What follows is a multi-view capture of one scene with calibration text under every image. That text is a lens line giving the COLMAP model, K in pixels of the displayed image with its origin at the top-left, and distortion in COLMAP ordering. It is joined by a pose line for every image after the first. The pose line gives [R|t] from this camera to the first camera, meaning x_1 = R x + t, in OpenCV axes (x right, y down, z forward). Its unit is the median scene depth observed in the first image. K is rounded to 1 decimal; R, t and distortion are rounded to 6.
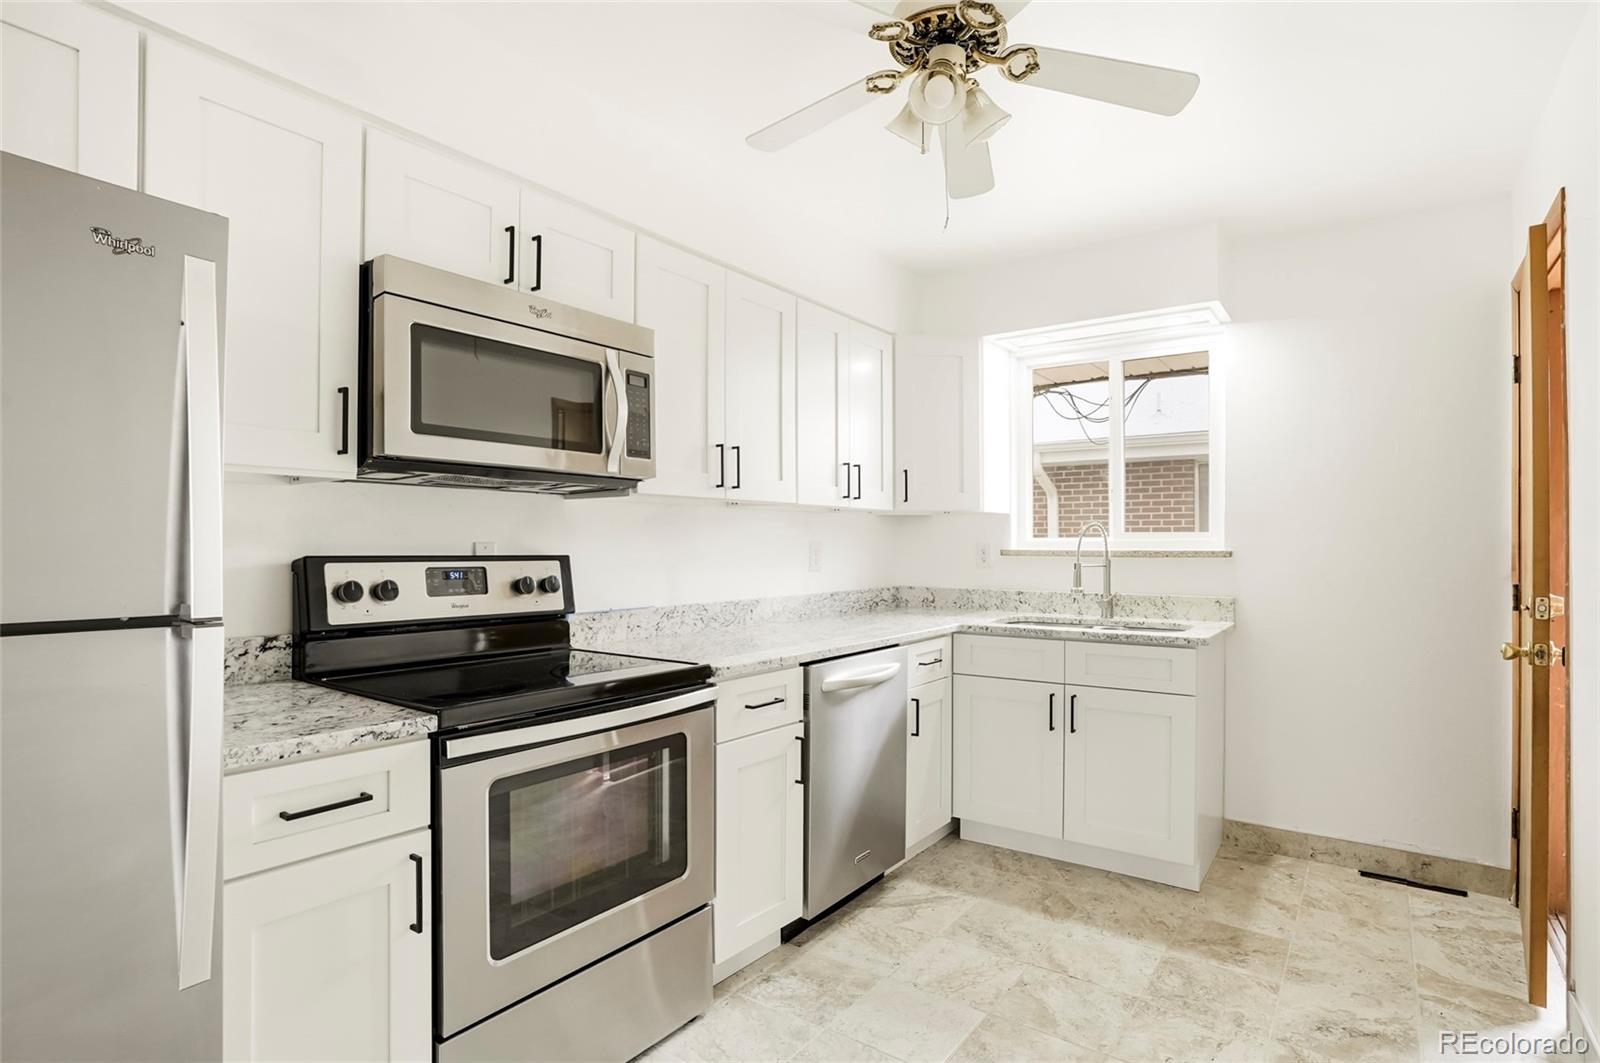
lens RADIAL K [[810.3, 0, 800.0], [0, 810.3, 531.5], [0, 0, 1]] dist [-0.078523, 0.049982]
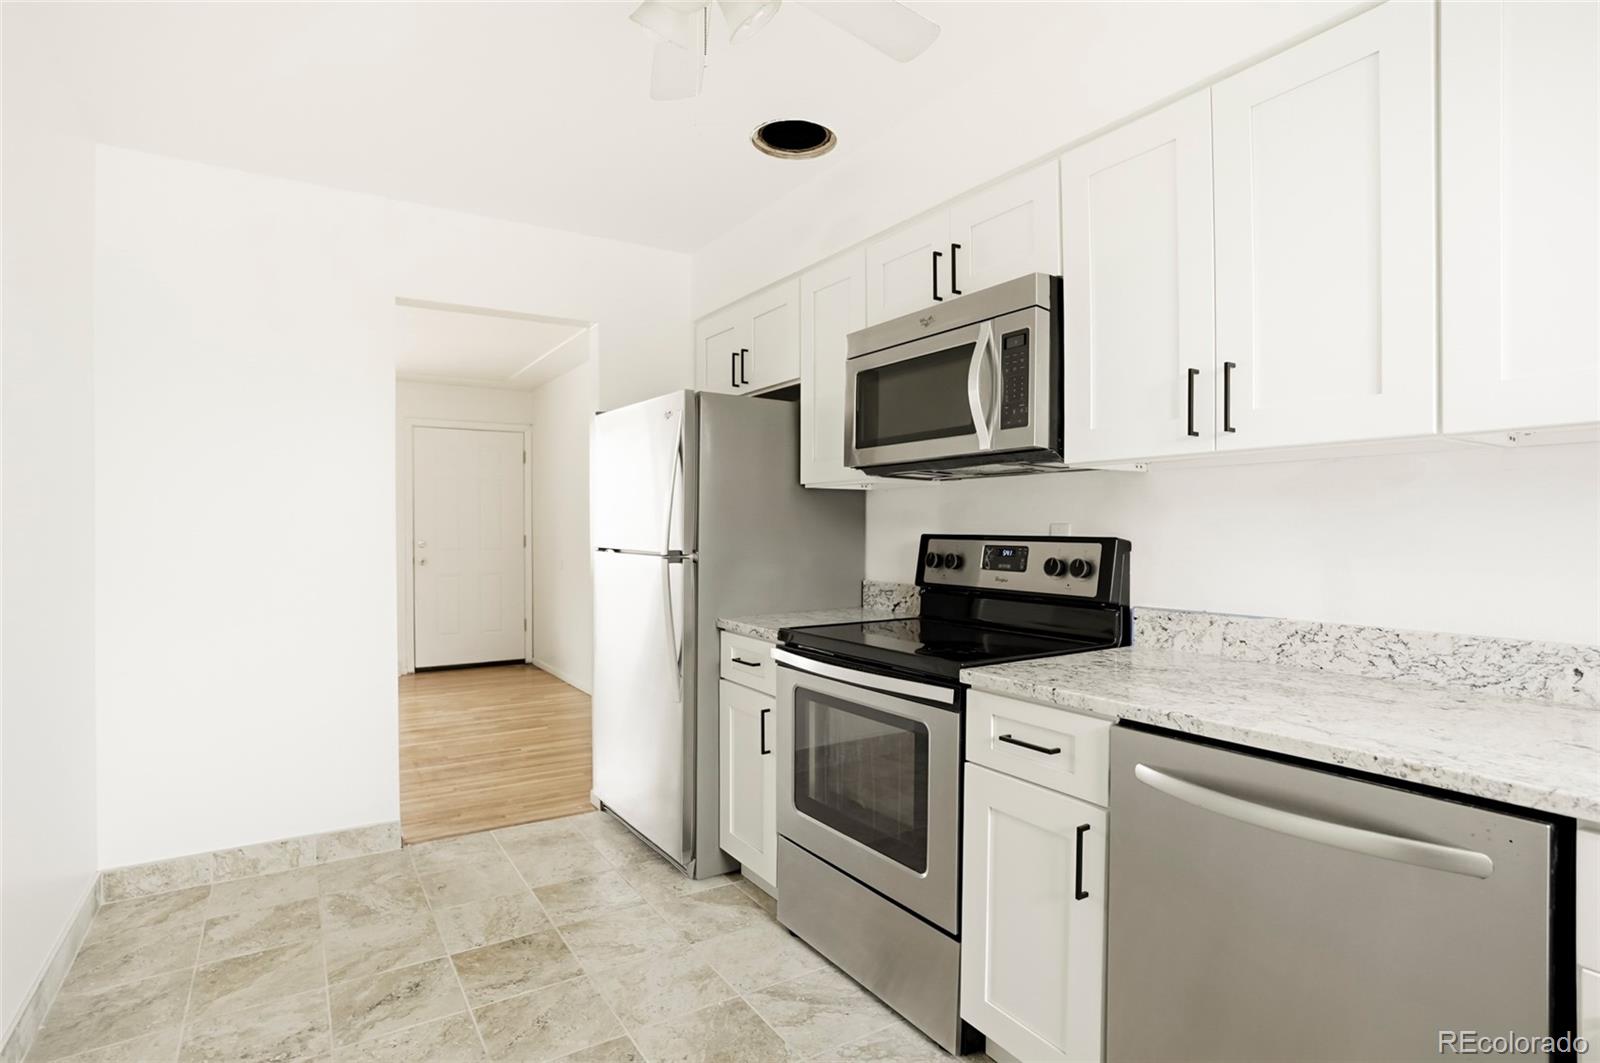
lens RADIAL K [[810.3, 0, 800.0], [0, 810.3, 531.5], [0, 0, 1]] dist [-0.078523, 0.049982]
pose [[-0.340987, 0.000949, -0.940067, 0.709282], [0.010595, 0.999940, -0.002833, 0.023597], [0.940008, -0.010926, -0.340977, 1.065236]]
